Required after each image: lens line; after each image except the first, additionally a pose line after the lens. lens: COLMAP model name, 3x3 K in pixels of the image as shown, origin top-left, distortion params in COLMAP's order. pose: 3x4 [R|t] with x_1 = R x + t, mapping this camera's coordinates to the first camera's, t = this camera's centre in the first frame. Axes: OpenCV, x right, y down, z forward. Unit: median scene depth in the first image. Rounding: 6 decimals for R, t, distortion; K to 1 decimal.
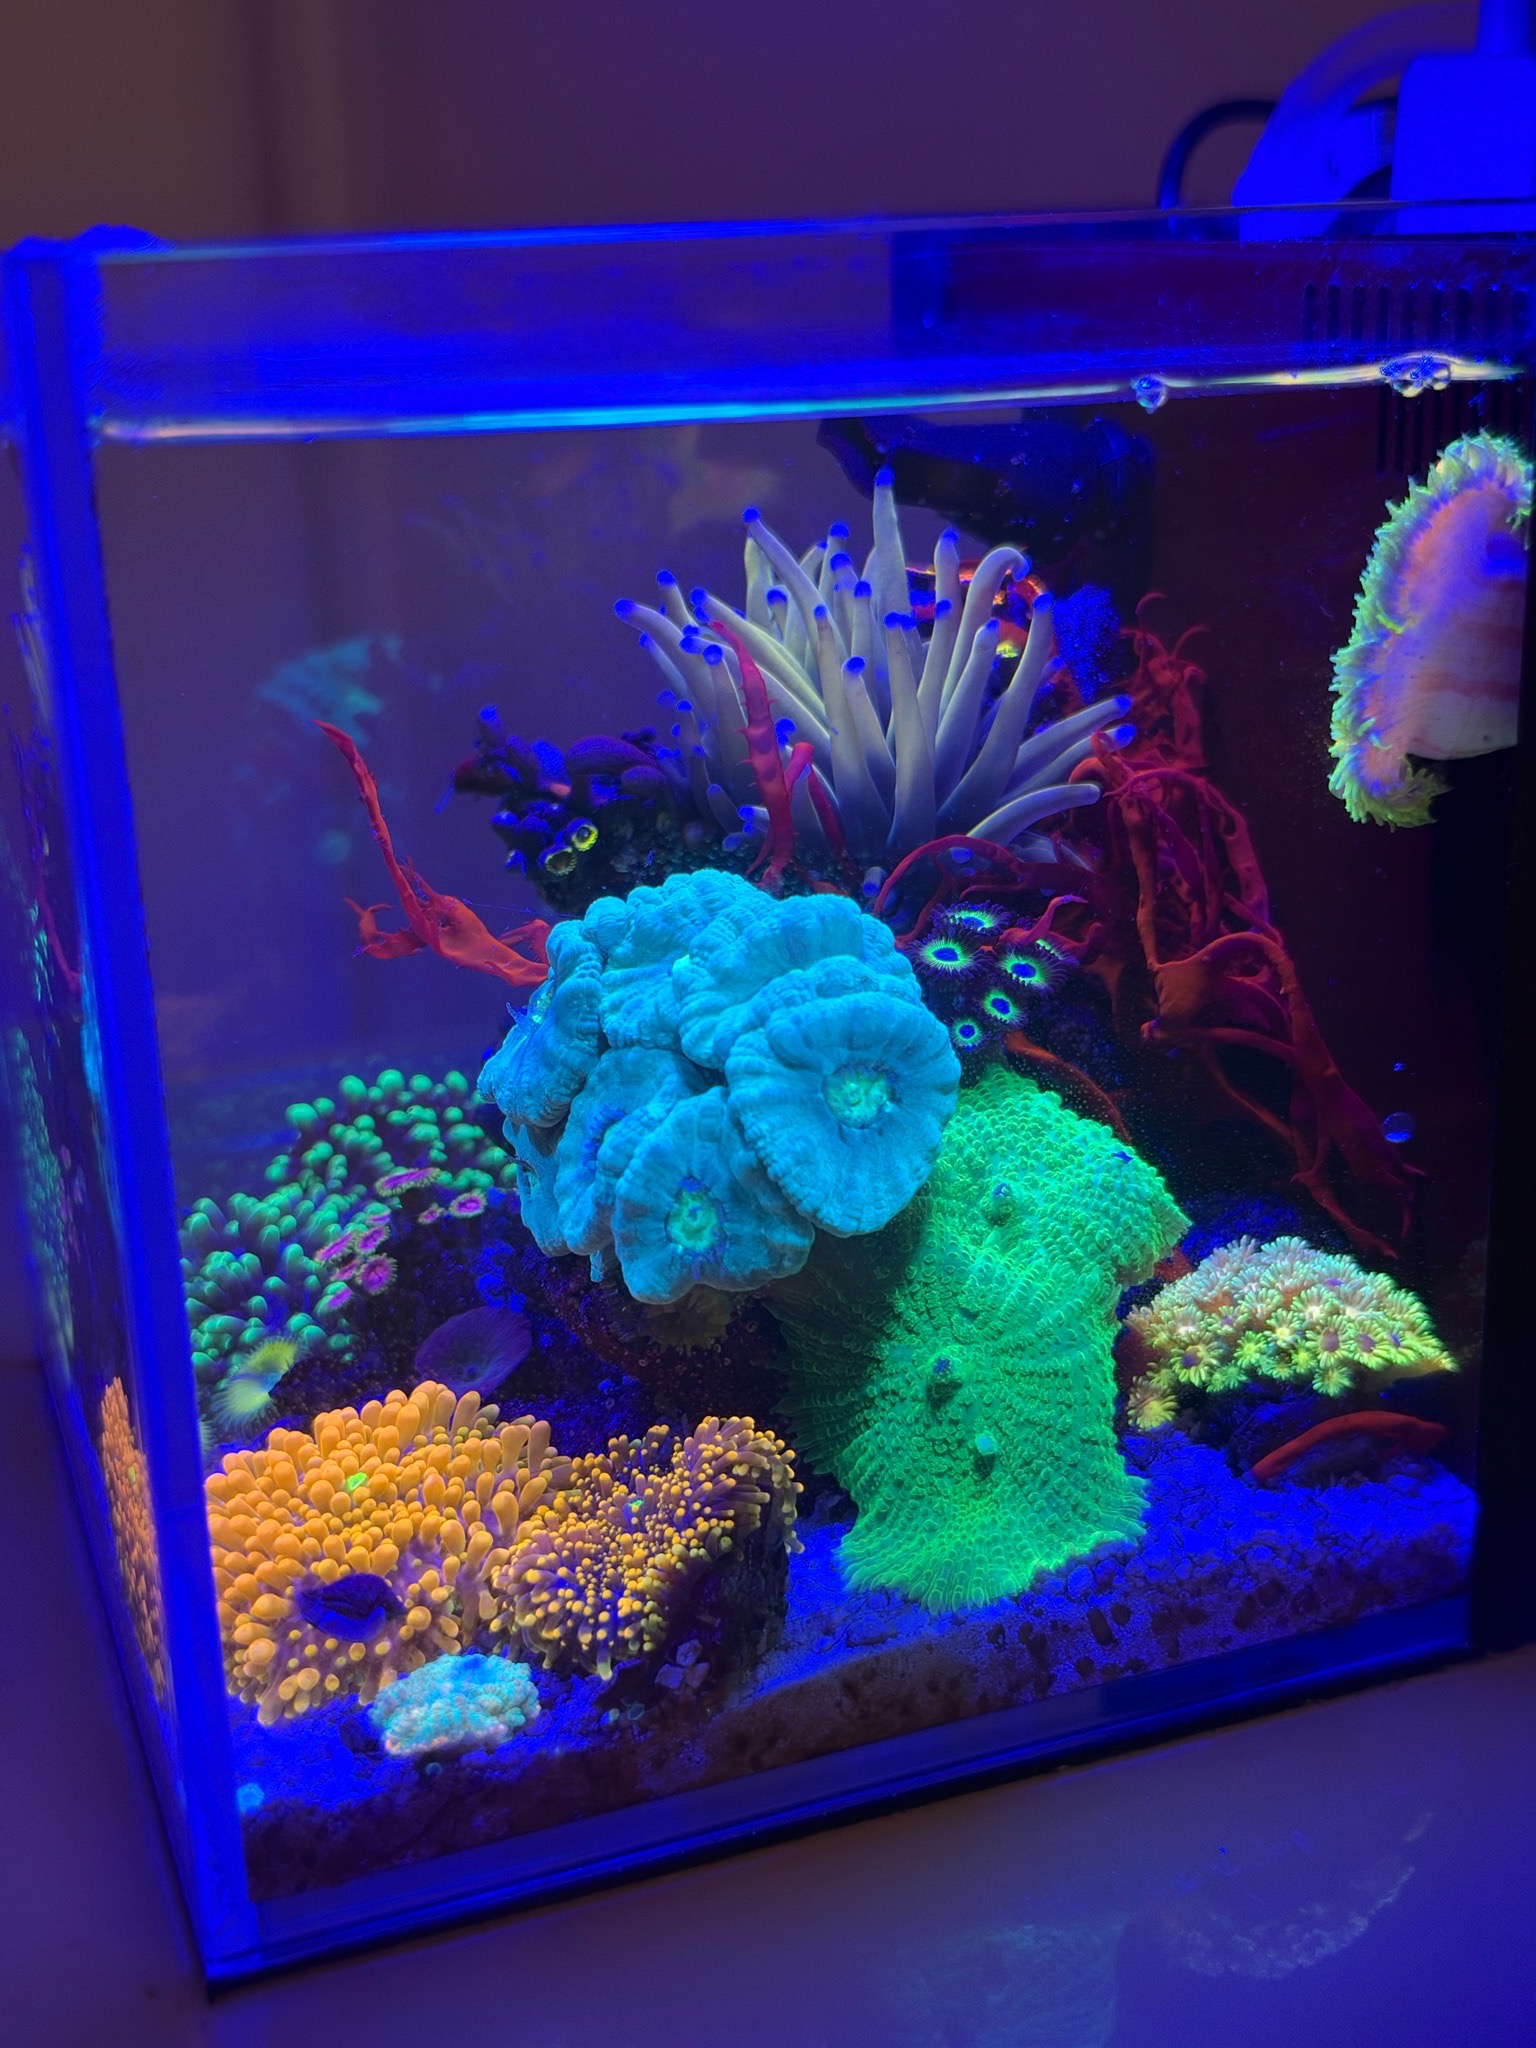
lens RADIAL K [[2388.4, 0, 768.0], [0, 2388.4, 1024.0], [0, 0, 1]] dist [0.414378, -1.208375]
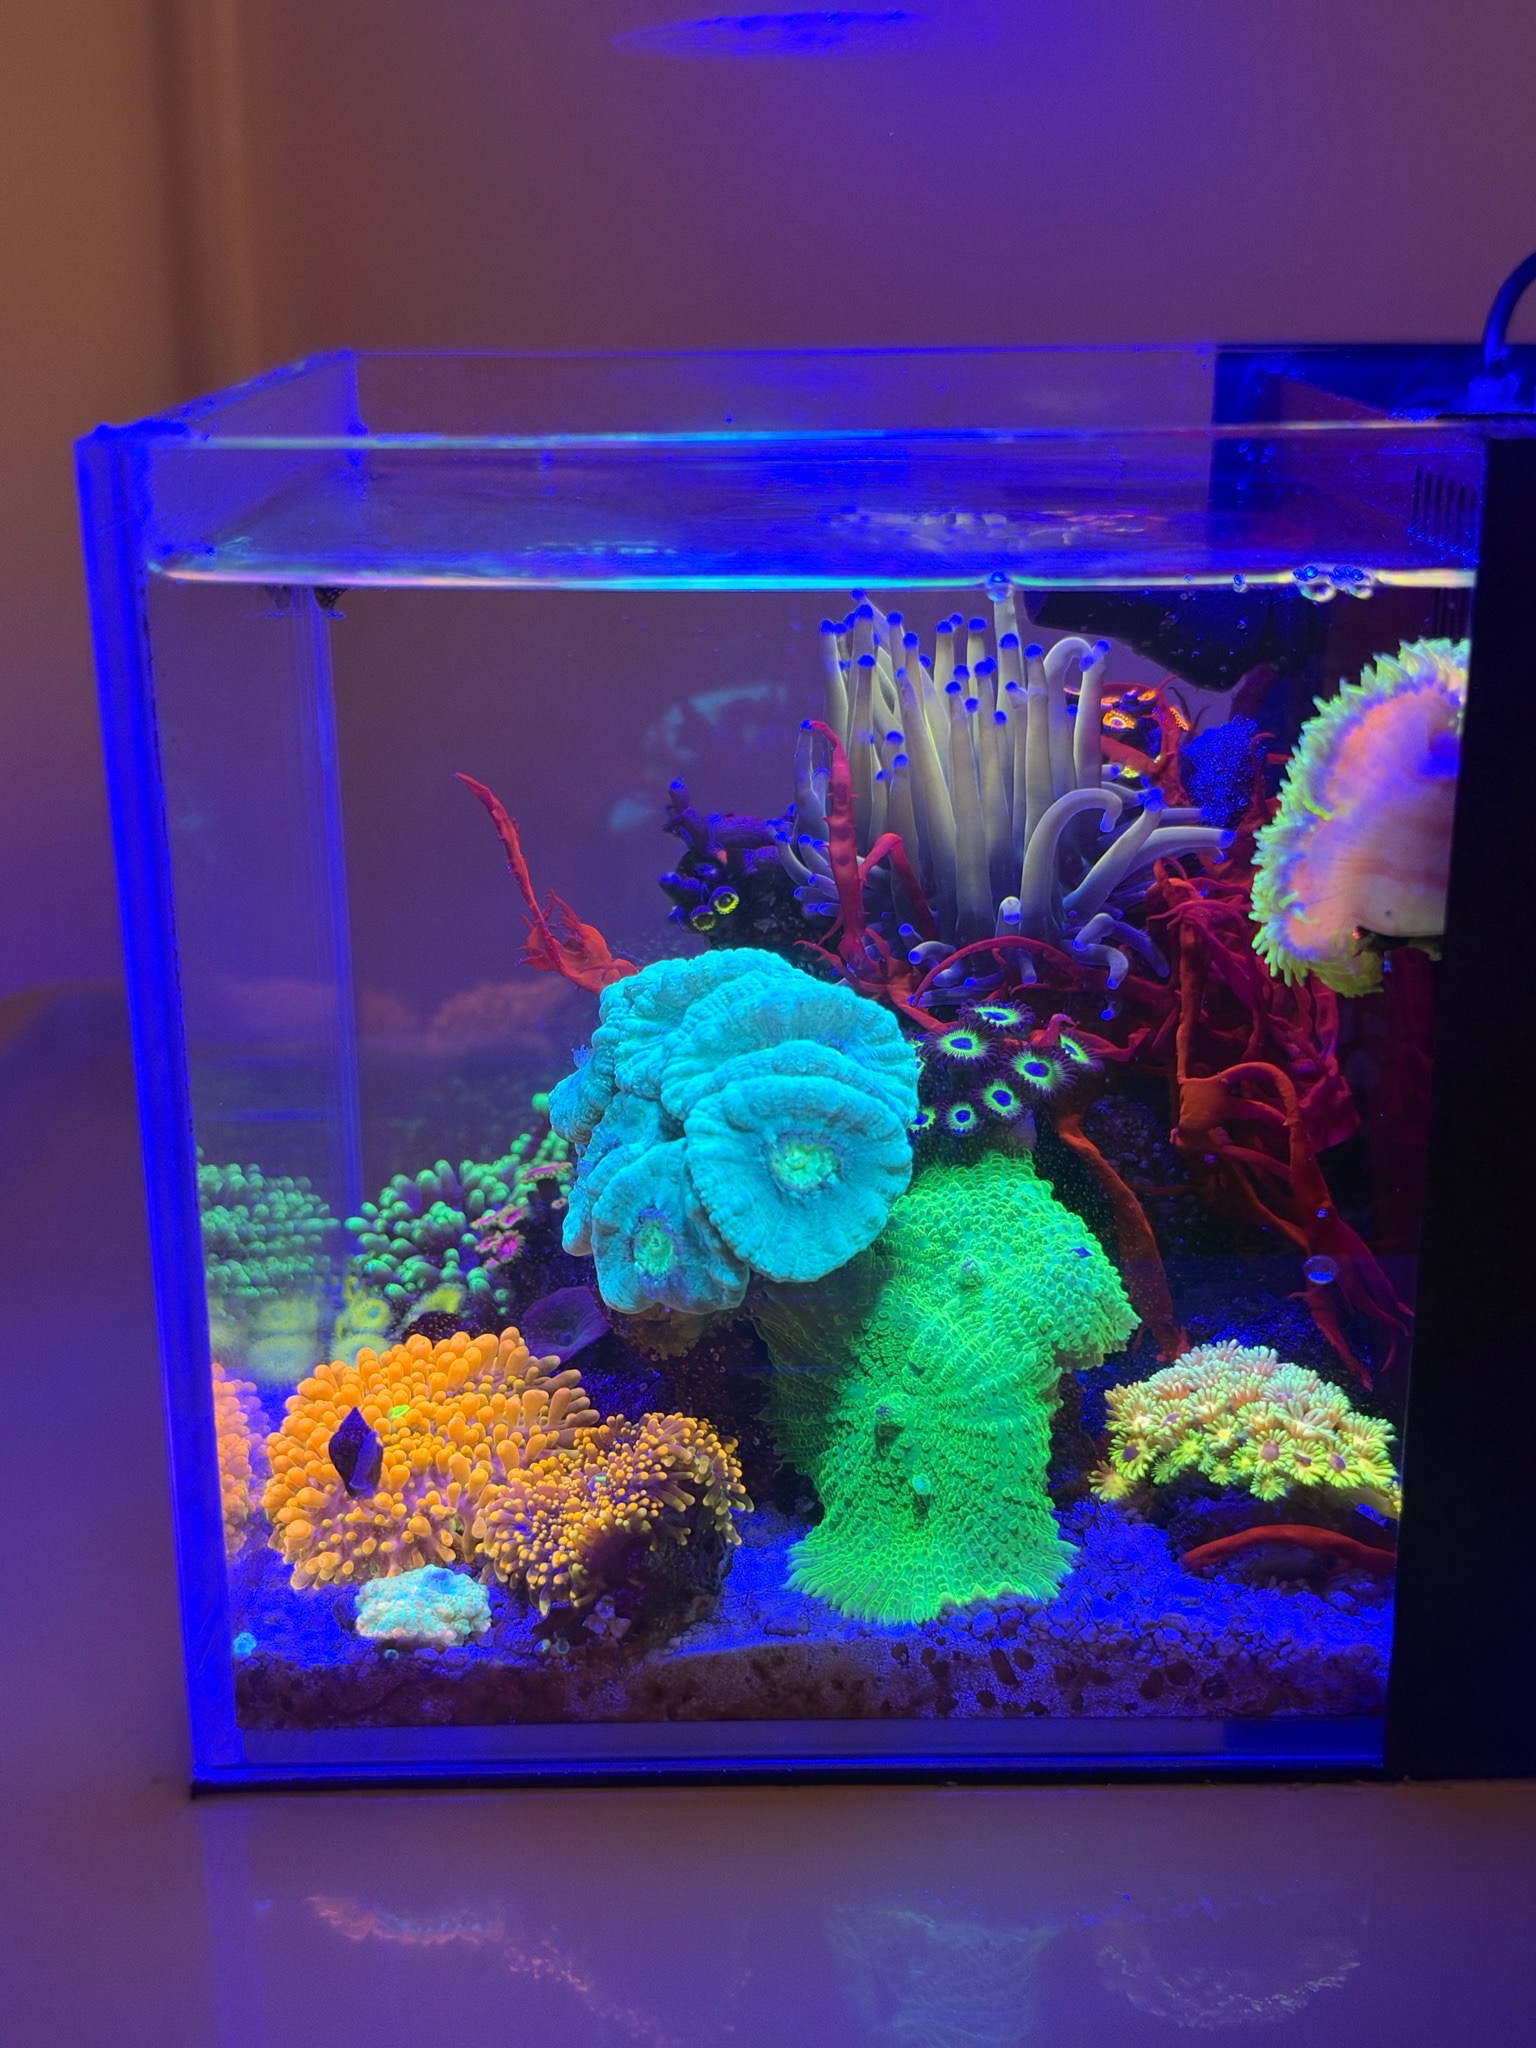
lens RADIAL K [[2388.4, 0, 768.0], [0, 2388.4, 1024.0], [0, 0, 1]] dist [0.414378, -1.208375]
pose [[0.937524, 0.139219, -0.318853, 0.361327], [-0.128863, 0.990221, 0.053457, -0.090909], [0.323177, -0.009029, 0.946295, -0.084469]]
